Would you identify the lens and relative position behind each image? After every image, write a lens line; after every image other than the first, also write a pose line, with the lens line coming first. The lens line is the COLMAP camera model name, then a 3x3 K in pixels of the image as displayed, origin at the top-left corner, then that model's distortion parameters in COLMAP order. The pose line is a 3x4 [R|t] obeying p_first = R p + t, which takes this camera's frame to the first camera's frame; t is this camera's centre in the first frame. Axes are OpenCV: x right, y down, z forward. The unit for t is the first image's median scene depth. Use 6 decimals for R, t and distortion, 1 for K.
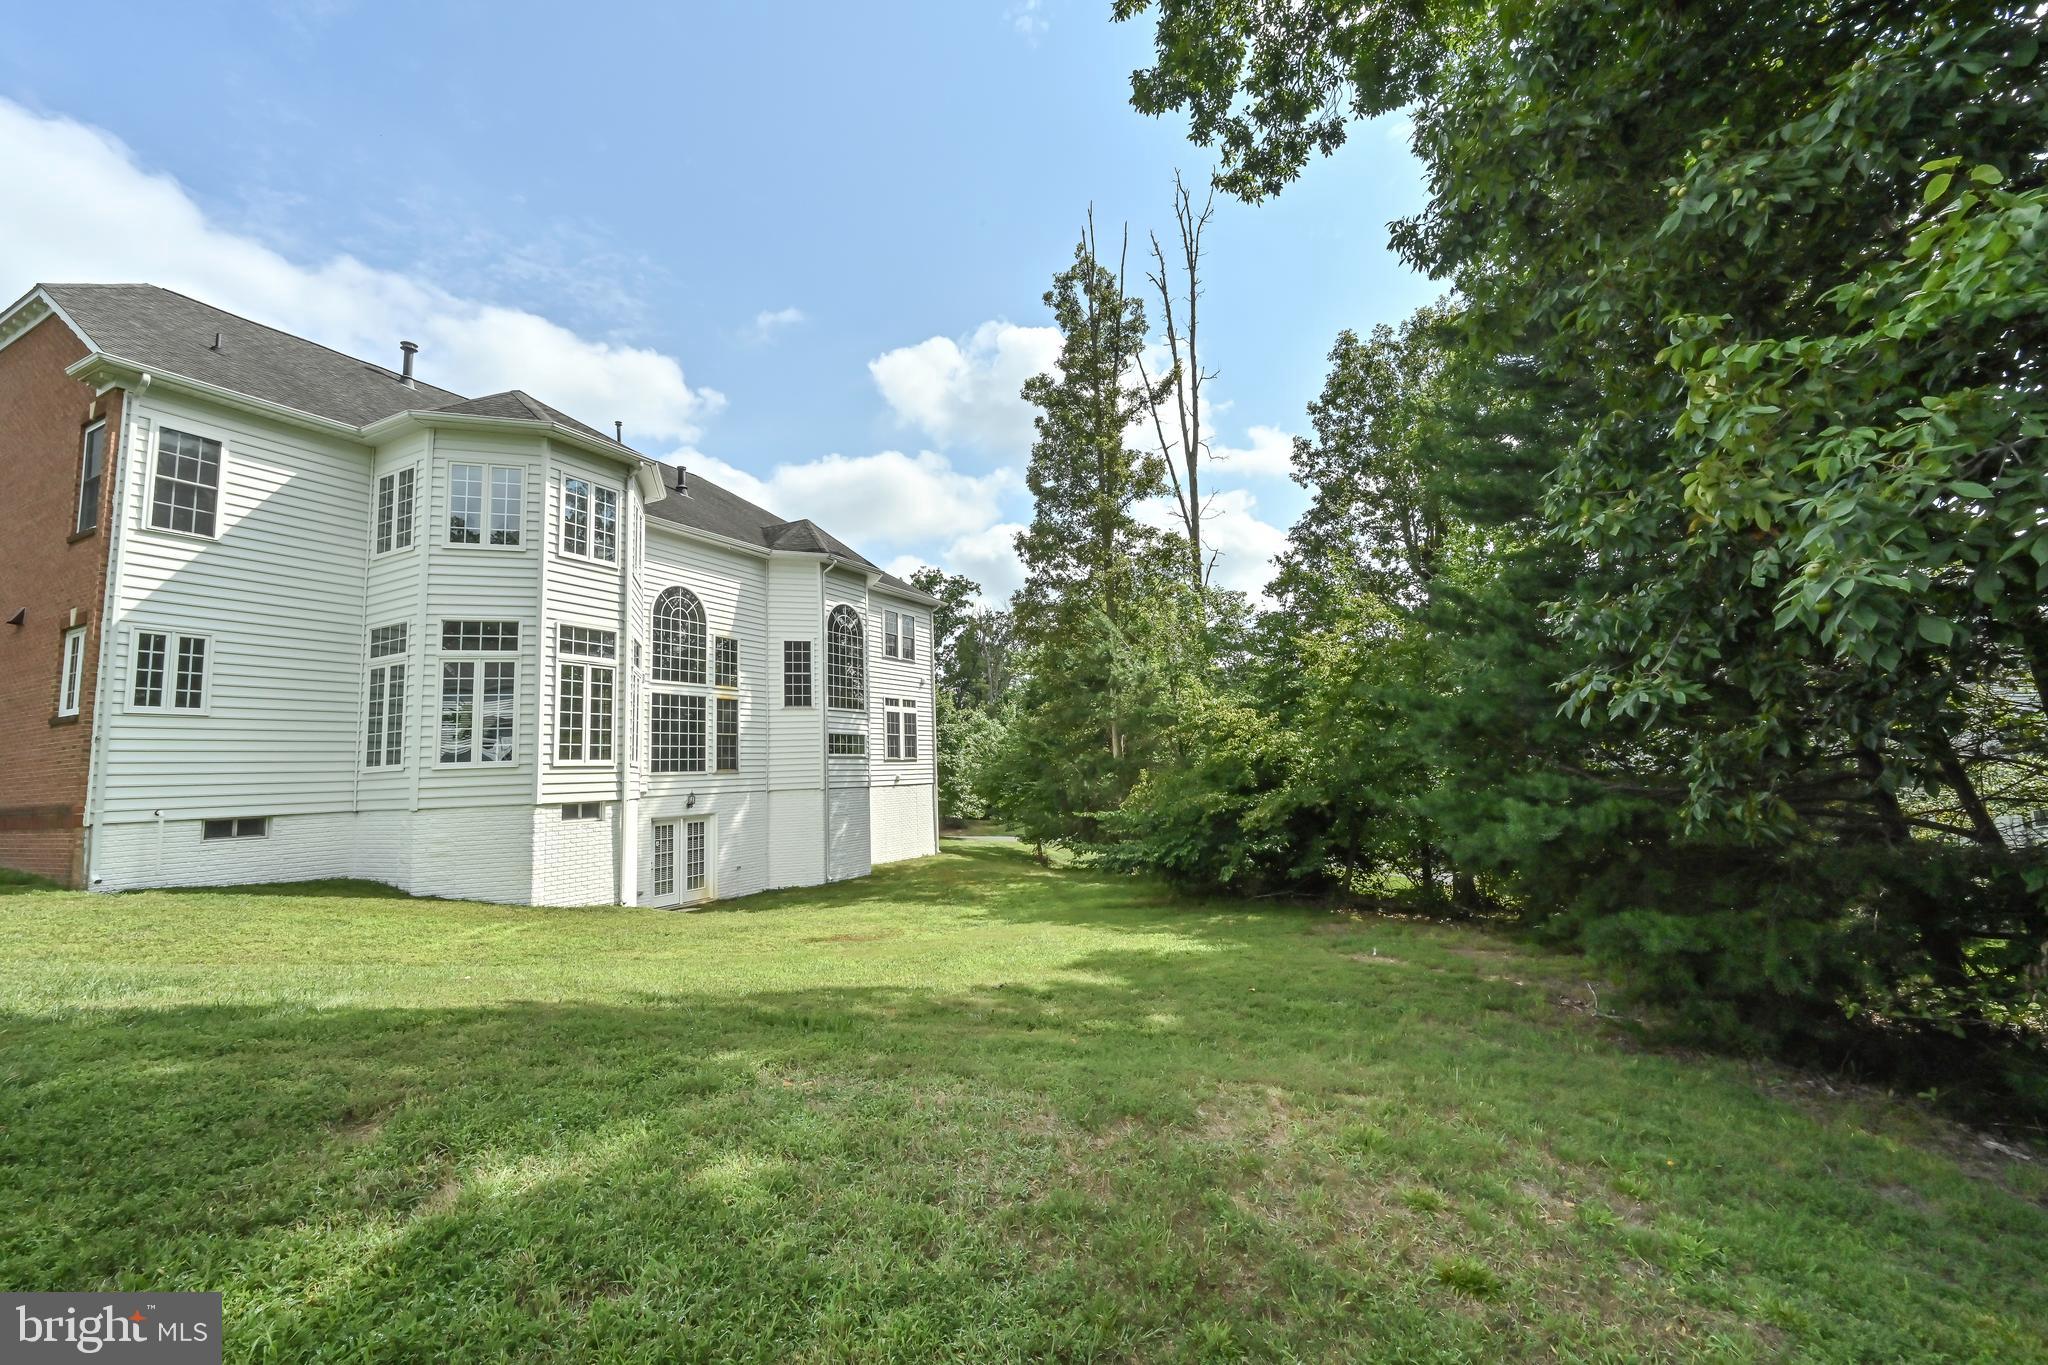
lens RADIAL K [[887.6, 0, 1024.0], [0, 887.6, 682.5], [0, 0, 1]] dist [-0.001583, 0.000027]
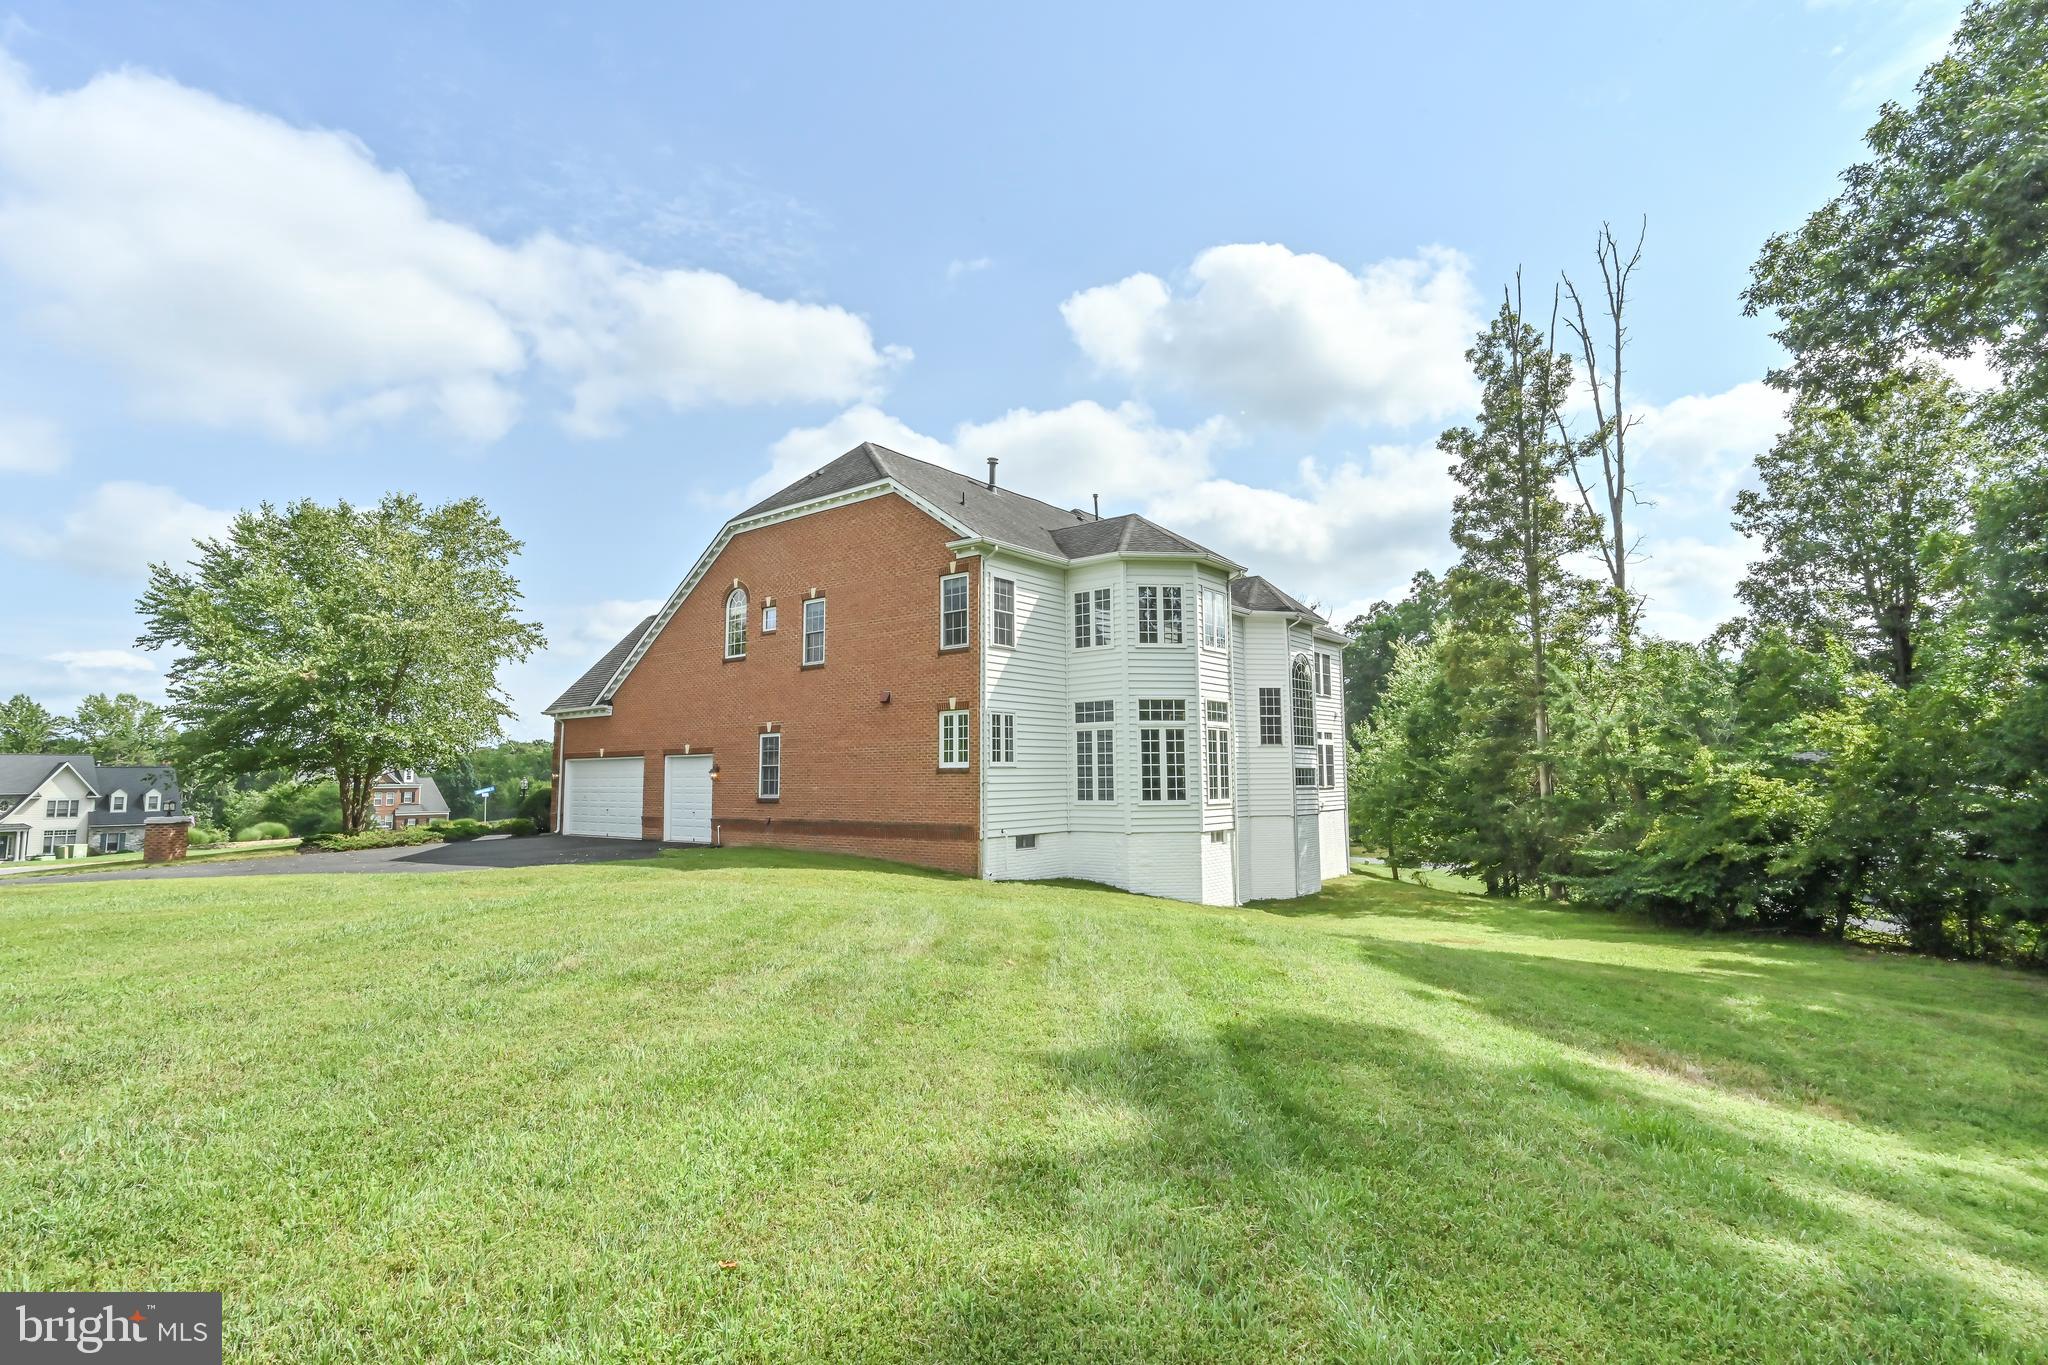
lens RADIAL K [[1020.0, 0, 1024.0], [0, 1020.0, 682.5], [0, 0, 1]] dist [0.002989, 0.000895]
pose [[0.979460, 0.012945, -0.201224, -0.302285], [-0.009900, 0.999821, 0.016134, -0.072297], [0.201397, -0.013810, 0.979412, -0.374757]]
